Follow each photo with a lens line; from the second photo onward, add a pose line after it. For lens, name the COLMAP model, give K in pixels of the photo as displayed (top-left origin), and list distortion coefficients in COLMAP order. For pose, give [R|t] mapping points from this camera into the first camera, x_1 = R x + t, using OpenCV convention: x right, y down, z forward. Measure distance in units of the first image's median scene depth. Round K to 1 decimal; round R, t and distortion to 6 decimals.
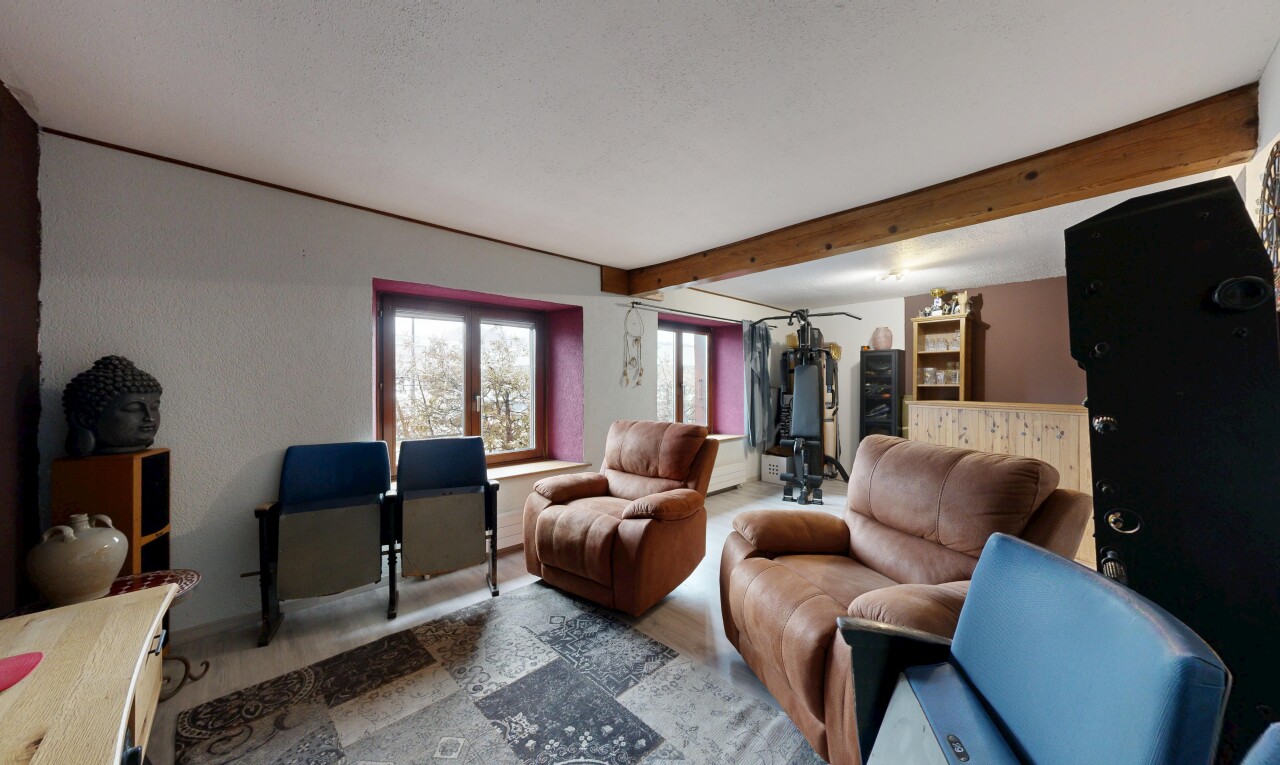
lens RADIAL K [[430.7, 0, 641.4], [0, 430.7, 383.9], [0, 0, 1]] dist [0.001409, -0.000078]
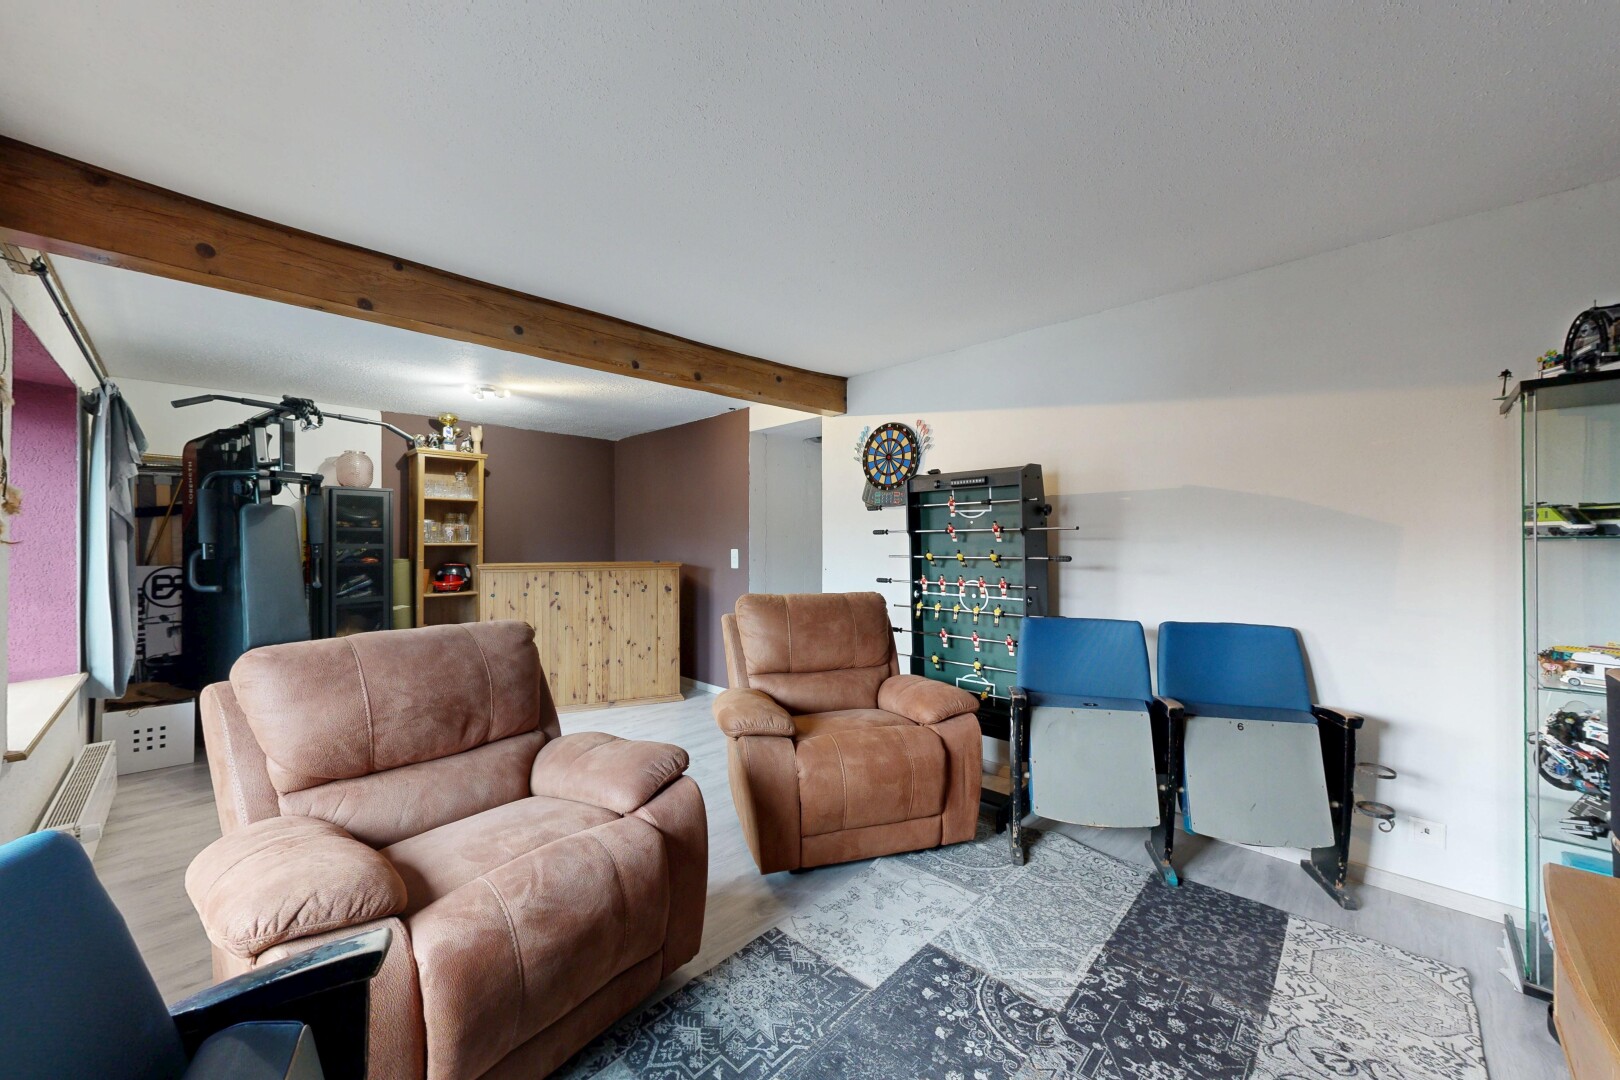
lens RADIAL K [[606.1, 0, 808.3], [0, 606.1, 541.5], [0, 0, 1]] dist [0.000272, -0.000026]
pose [[-0.033001, 0.002681, 0.999452, -0.816640], [-0.000200, 0.999996, -0.002689, 0.003172], [-0.999455, -0.000289, -0.033000, 0.888864]]
